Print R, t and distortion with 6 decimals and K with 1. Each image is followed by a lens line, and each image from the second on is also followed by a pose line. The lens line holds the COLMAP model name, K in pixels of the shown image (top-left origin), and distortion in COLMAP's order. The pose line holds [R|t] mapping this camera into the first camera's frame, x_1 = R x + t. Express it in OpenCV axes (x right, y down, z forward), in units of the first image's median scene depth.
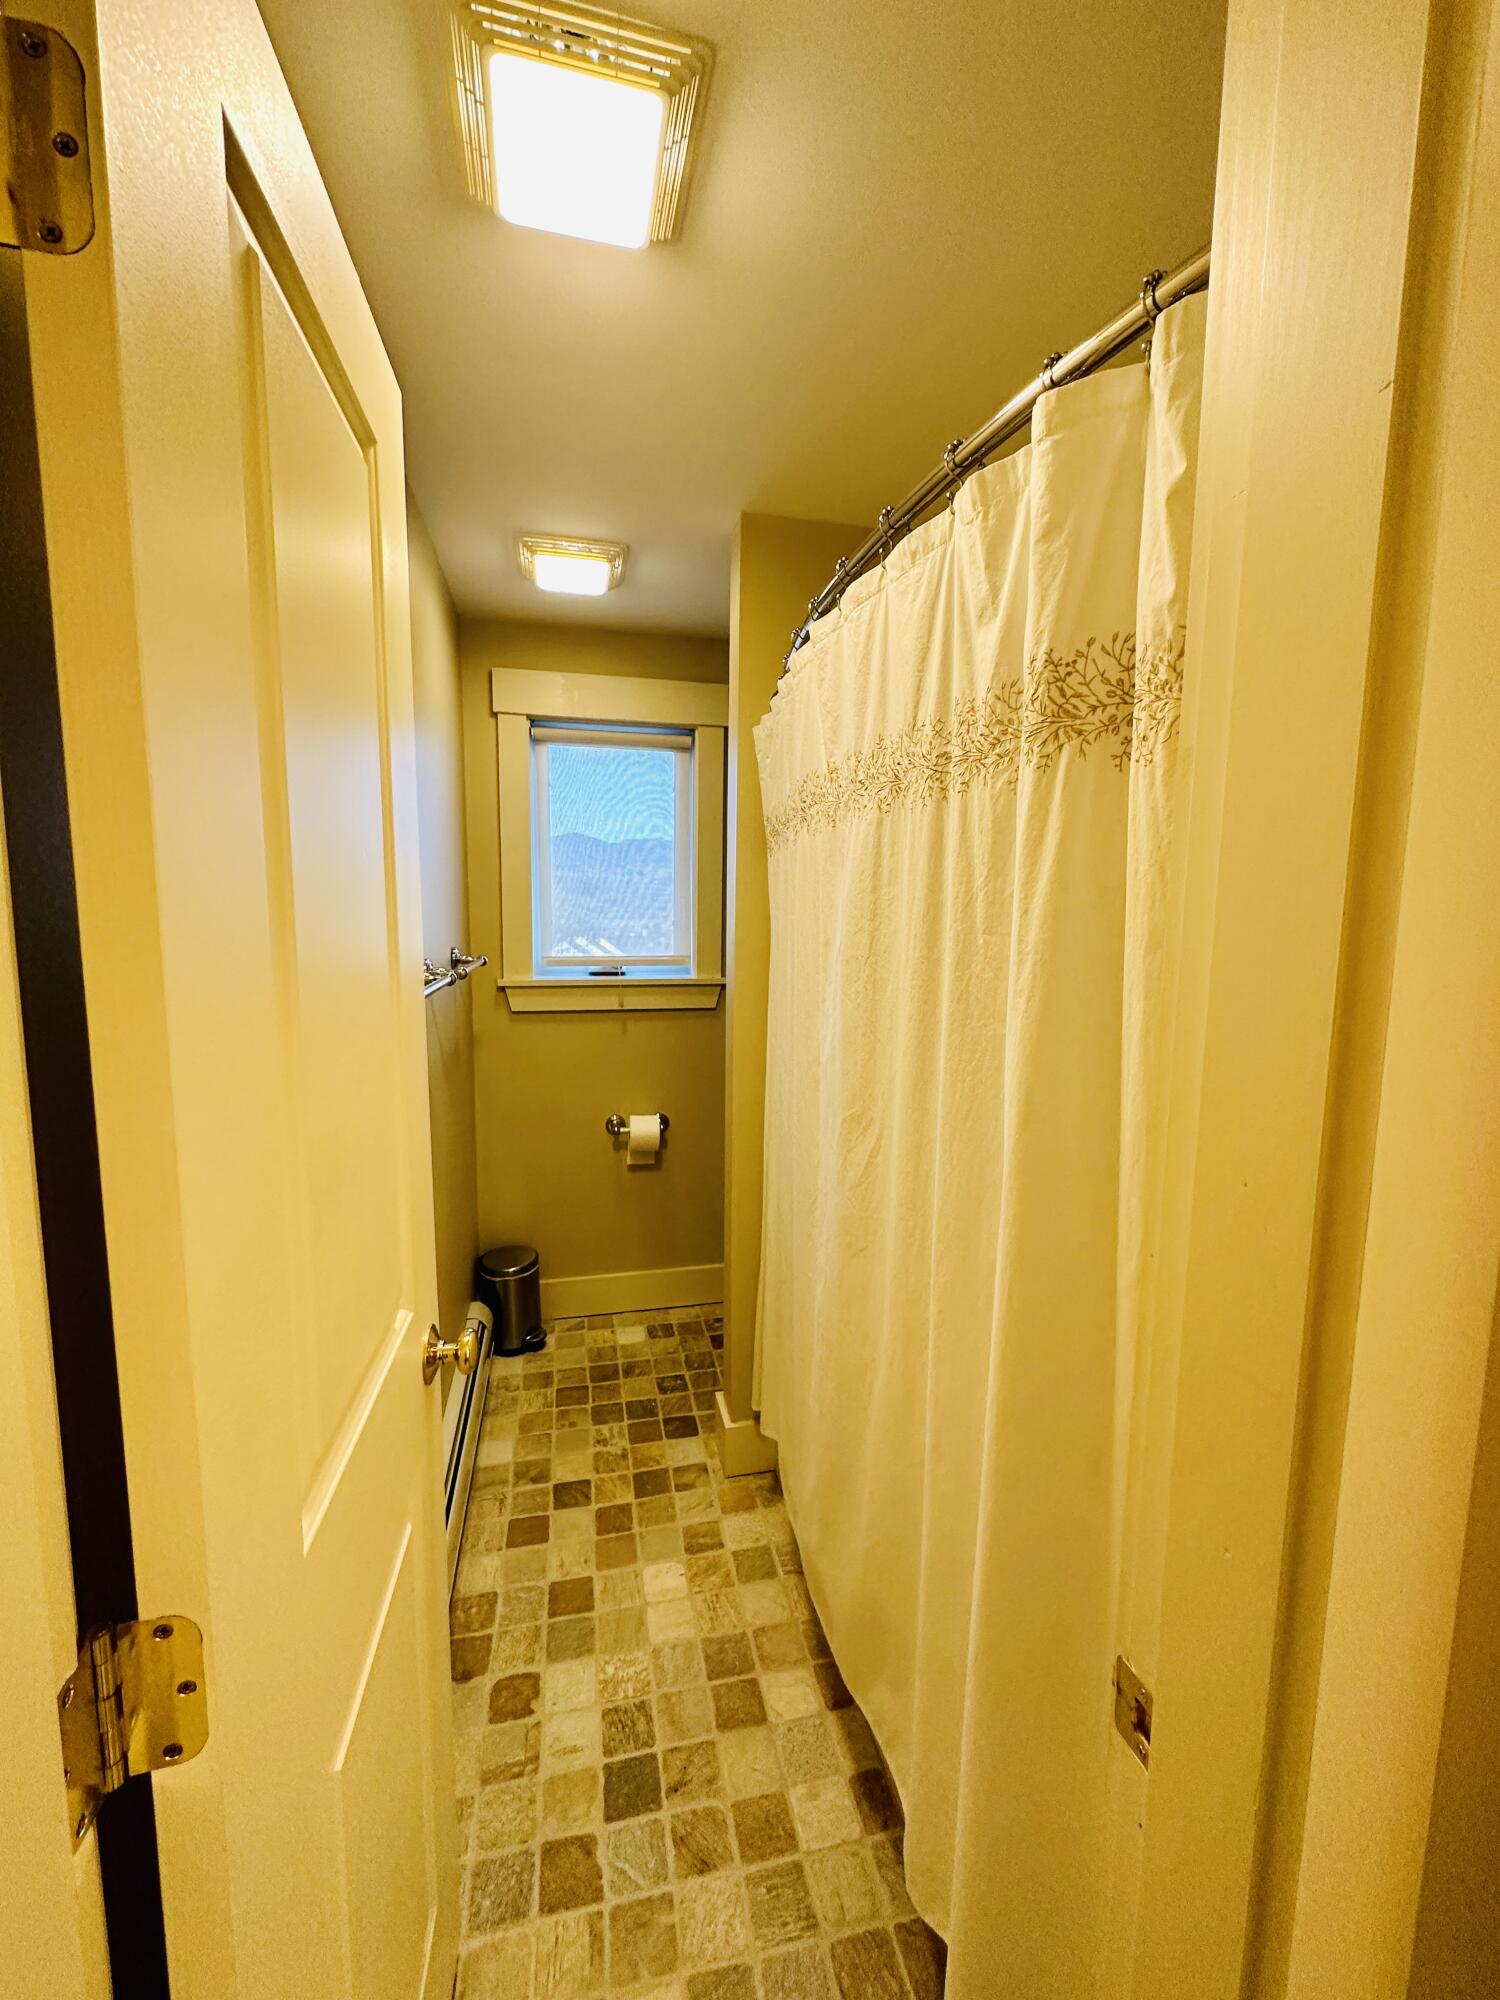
lens RADIAL K [[798.0, 0, 754.7], [0, 798.0, 1000.4], [0, 0, 1]] dist [-0.001732, 0.000246]
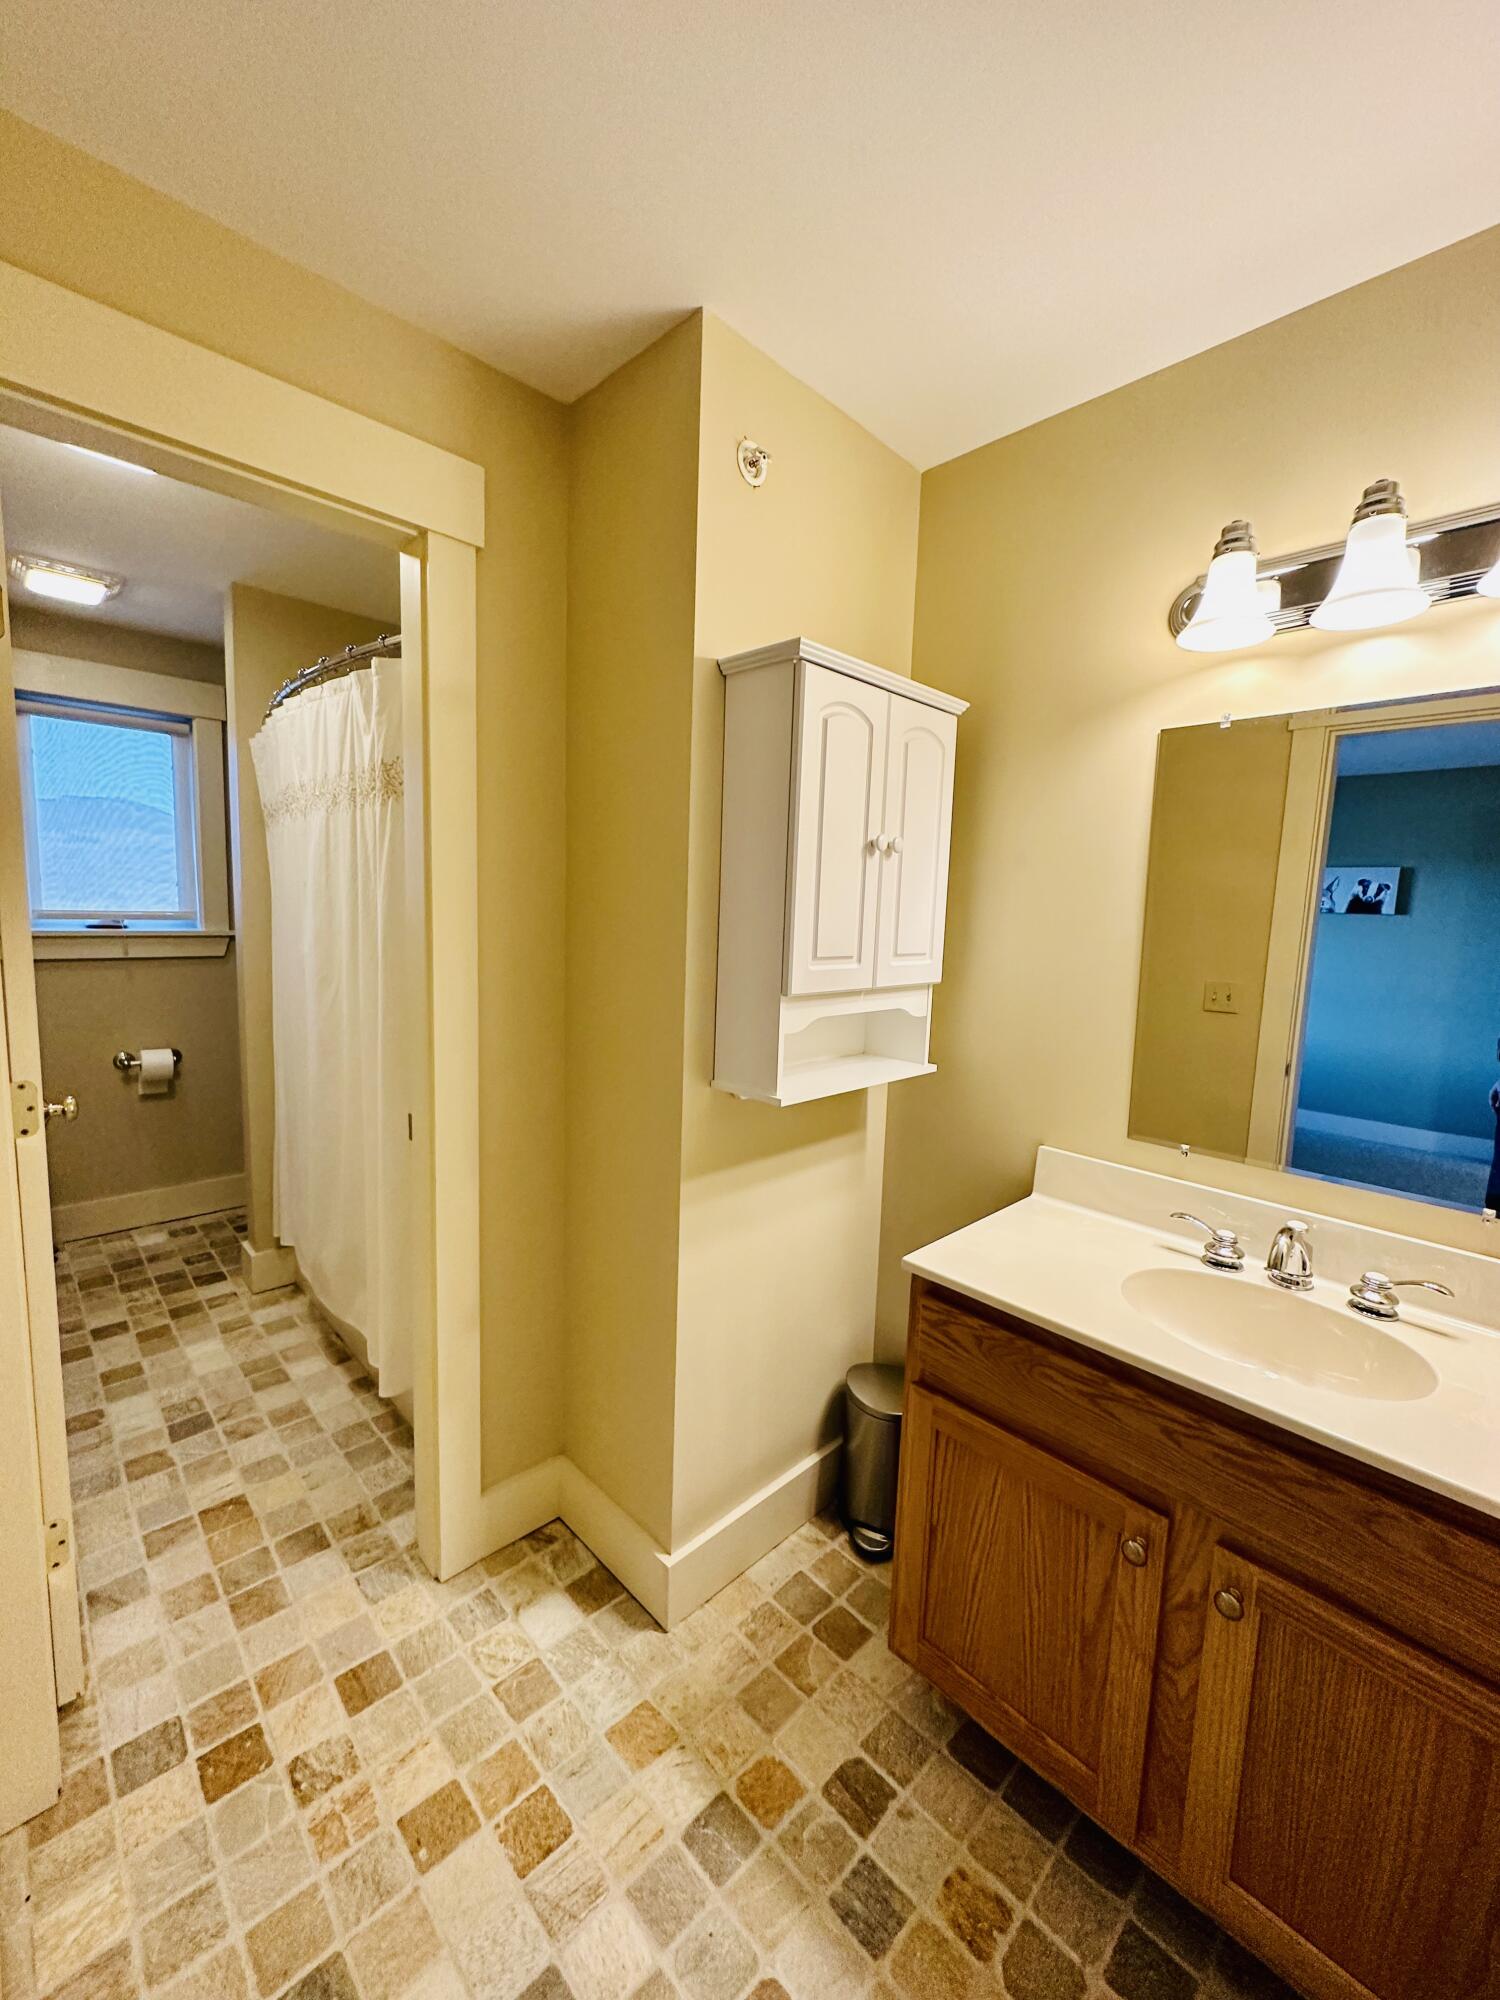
lens RADIAL K [[798.0, 0, 752.0], [0, 798.0, 992.8], [0, 0, 1]] dist [-0.001732, 0.000246]
pose [[0.855853, -0.042402, 0.515478, 0.011375], [0.038050, 0.999095, 0.019009, 0.096495], [-0.515818, 0.003345, 0.856692, -0.567834]]
